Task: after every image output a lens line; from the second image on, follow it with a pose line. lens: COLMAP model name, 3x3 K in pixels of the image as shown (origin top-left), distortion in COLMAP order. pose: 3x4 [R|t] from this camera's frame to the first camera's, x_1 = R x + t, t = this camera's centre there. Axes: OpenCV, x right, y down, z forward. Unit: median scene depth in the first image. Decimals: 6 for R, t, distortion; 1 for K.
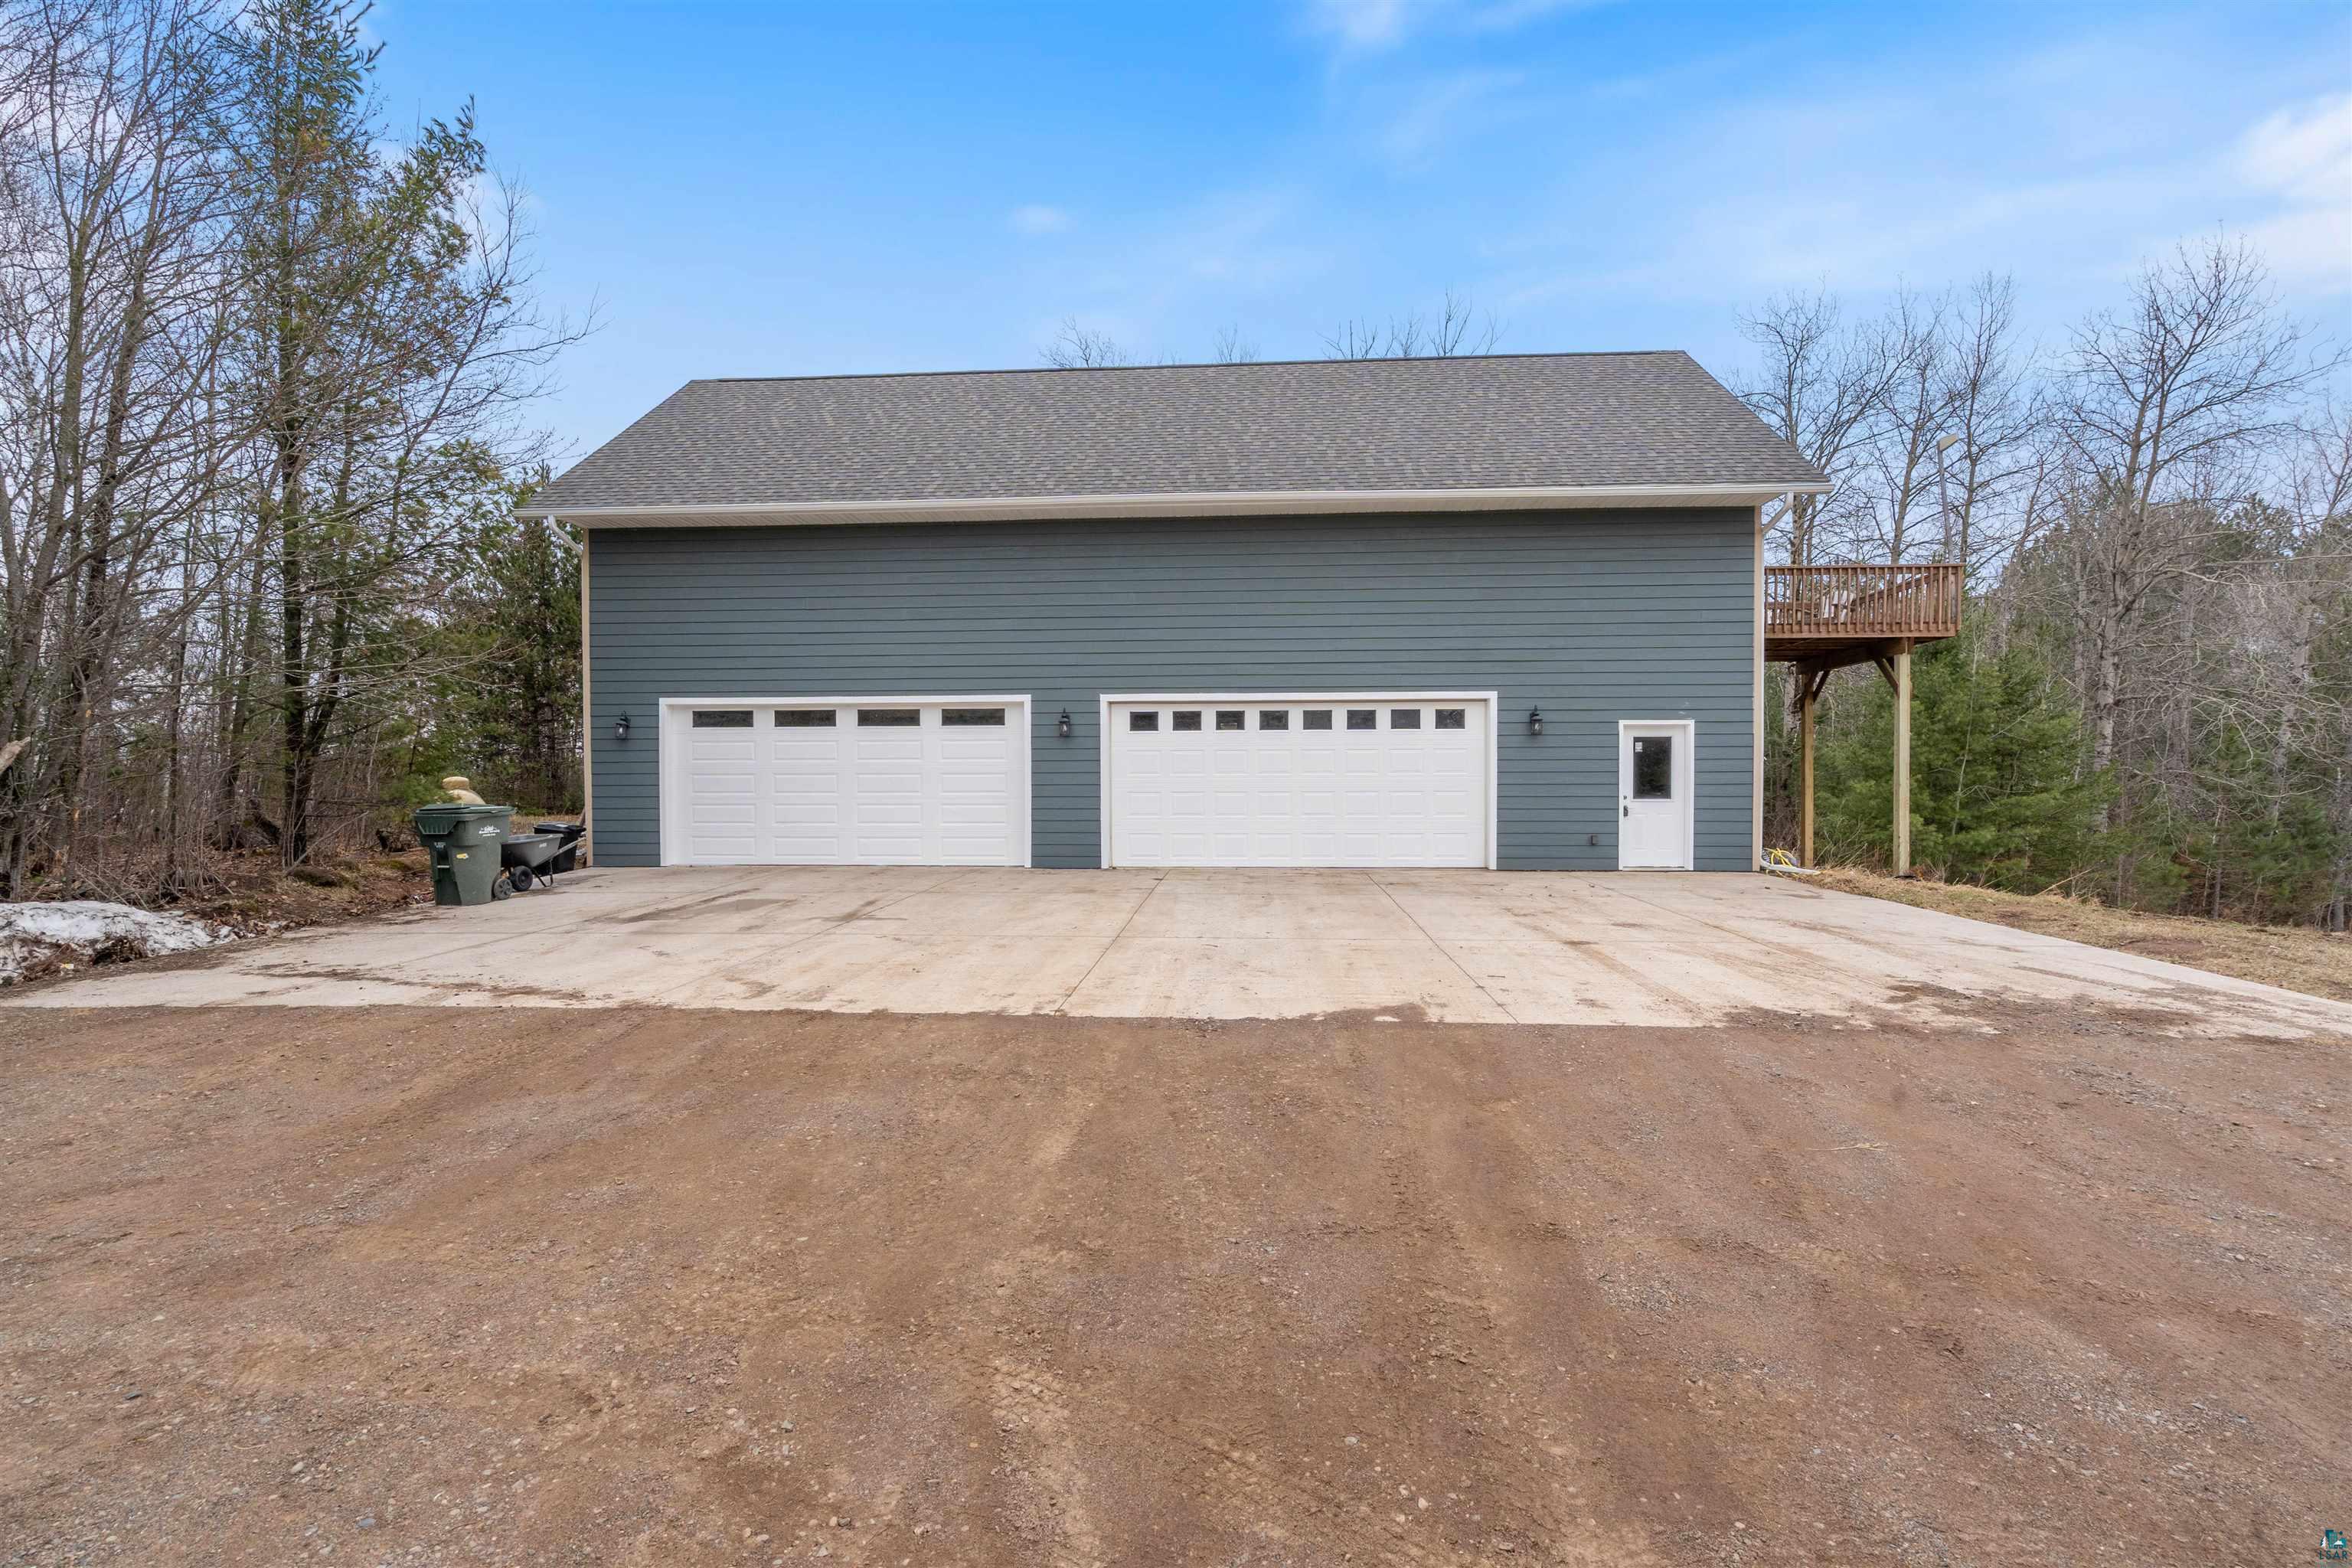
lens RADIAL K [[1082.4, 0, 1177.7], [0, 1082.4, 783.7], [0, 0, 1]] dist [-0.005422, -0.000034]
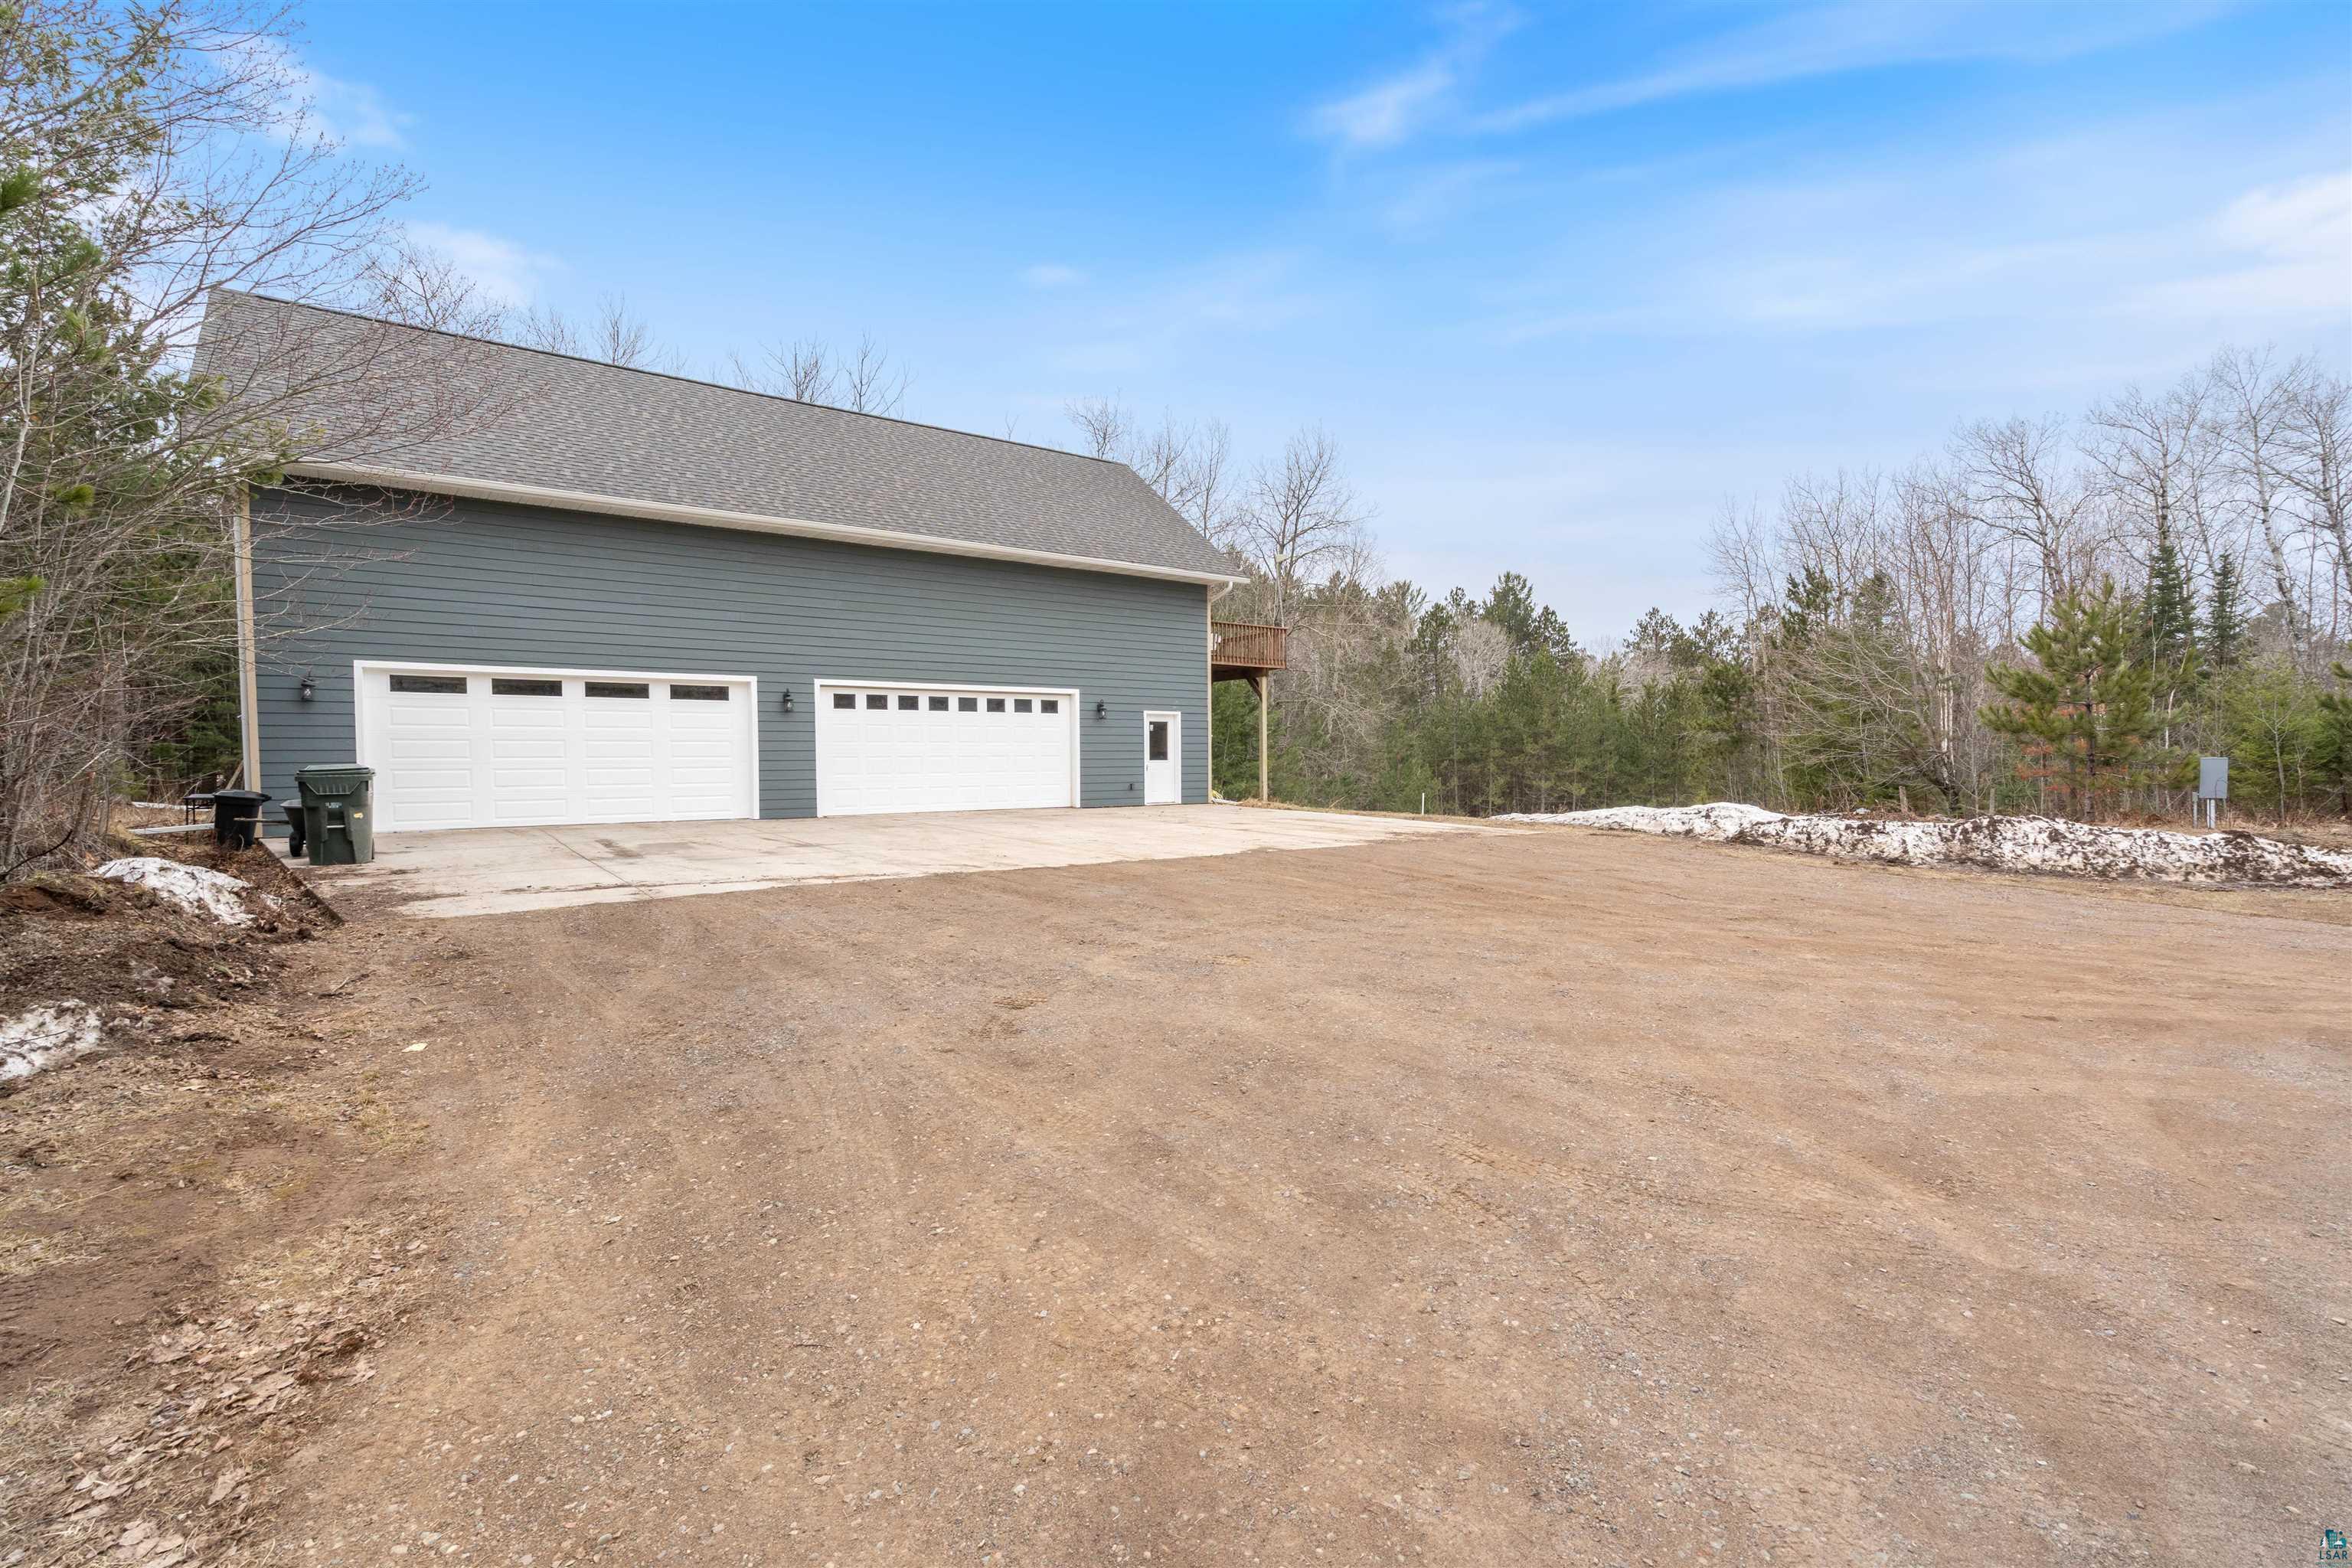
lens RADIAL K [[1082.4, 0, 1170.7], [0, 1082.4, 781.6], [0, 0, 1]] dist [-0.005422, -0.000034]
pose [[0.755375, -0.015728, 0.655104, -0.579970], [0.004123, 0.999806, 0.019250, 0.014187], [-0.655280, -0.011840, 0.755293, -0.217680]]
